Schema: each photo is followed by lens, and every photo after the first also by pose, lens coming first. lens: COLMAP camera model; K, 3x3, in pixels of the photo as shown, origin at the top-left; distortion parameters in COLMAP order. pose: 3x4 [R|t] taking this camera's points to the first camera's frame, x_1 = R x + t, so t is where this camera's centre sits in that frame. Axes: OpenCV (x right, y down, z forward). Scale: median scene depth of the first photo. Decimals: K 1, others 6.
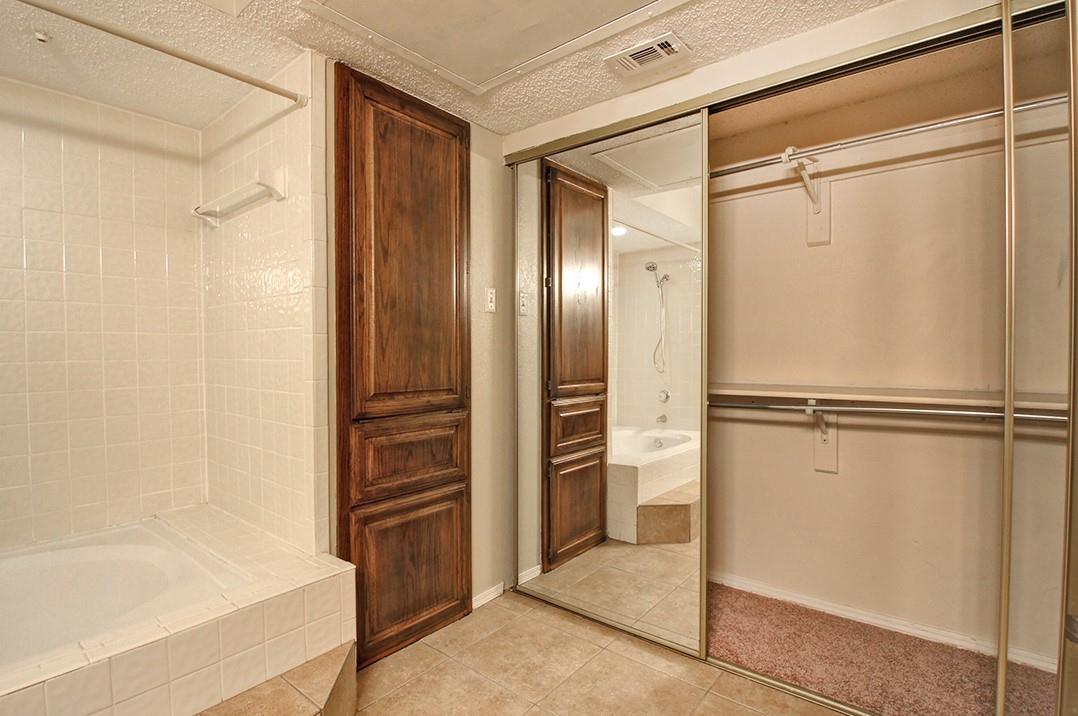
lens RADIAL K [[520.2, 0, 539.0], [0, 520.2, 358.0], [0, 0, 1]] dist [-0.015716, -0.000293]
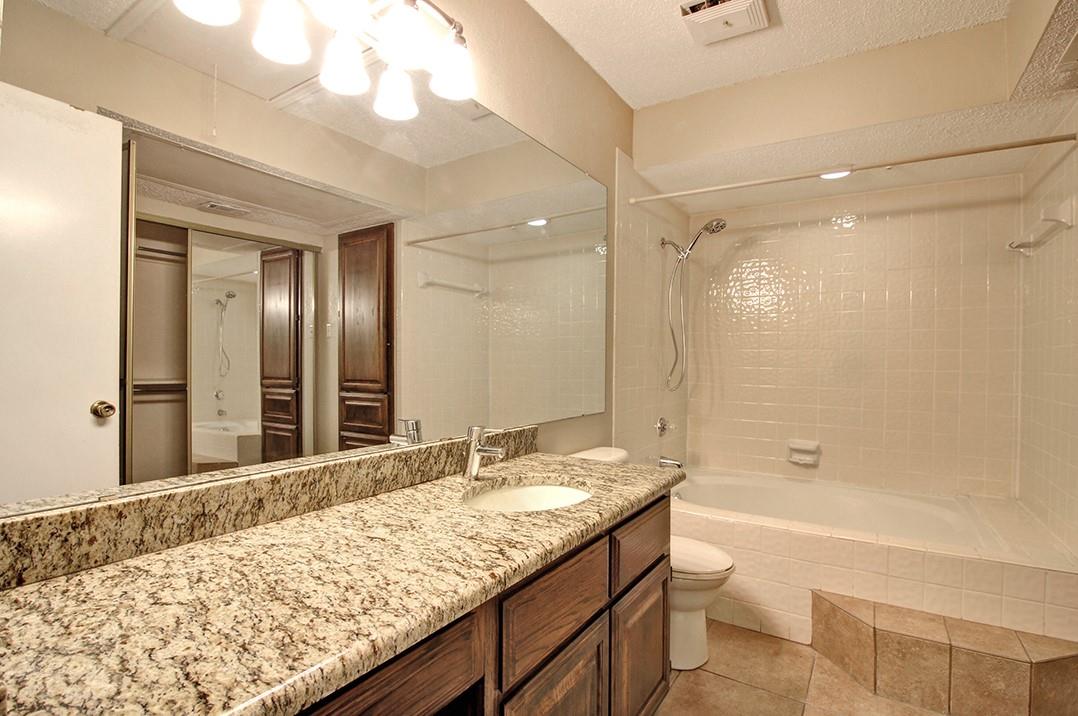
lens RADIAL K [[520.2, 0, 539.0], [0, 520.2, 358.0], [0, 0, 1]] dist [-0.015716, -0.000293]
pose [[0.100655, 0.006849, -0.994898, 0.384325], [-0.029232, 0.999565, 0.003924, -0.003082], [0.994492, 0.028688, 0.100811, -0.176407]]
